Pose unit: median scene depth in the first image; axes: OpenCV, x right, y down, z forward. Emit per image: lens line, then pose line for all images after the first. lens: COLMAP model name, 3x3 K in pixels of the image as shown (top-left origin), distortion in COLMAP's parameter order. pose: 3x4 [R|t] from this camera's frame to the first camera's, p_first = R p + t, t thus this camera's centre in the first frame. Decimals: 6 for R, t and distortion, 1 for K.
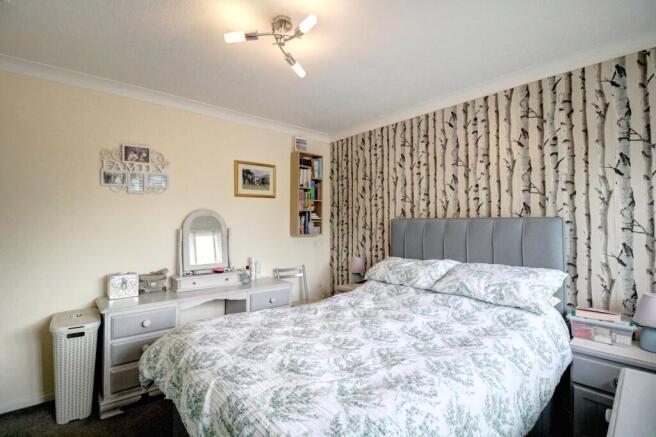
lens RADIAL K [[314.0, 0, 326.8], [0, 314.0, 226.3], [0, 0, 1]] dist [-0.000636, -0.012941]
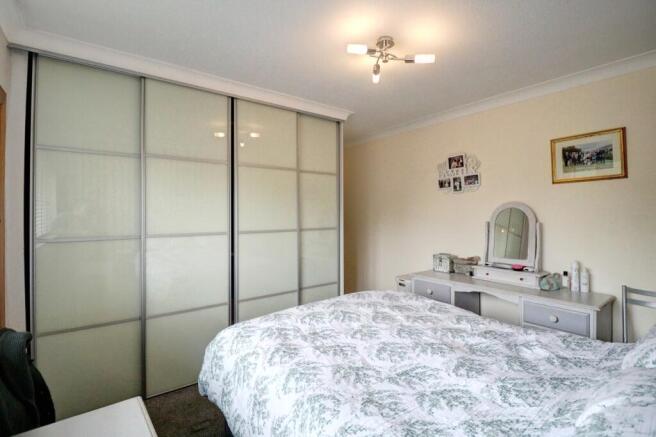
lens RADIAL K [[314.3, 0, 336.8], [0, 314.3, 216.0], [0, 0, 1]] dist [0.000001, -0.013358]
pose [[-0.060667, 0.000609, -0.998158, 0.879363], [-0.004350, 0.999990, 0.000875, -0.015168], [0.998149, 0.004395, -0.060664, 0.765861]]
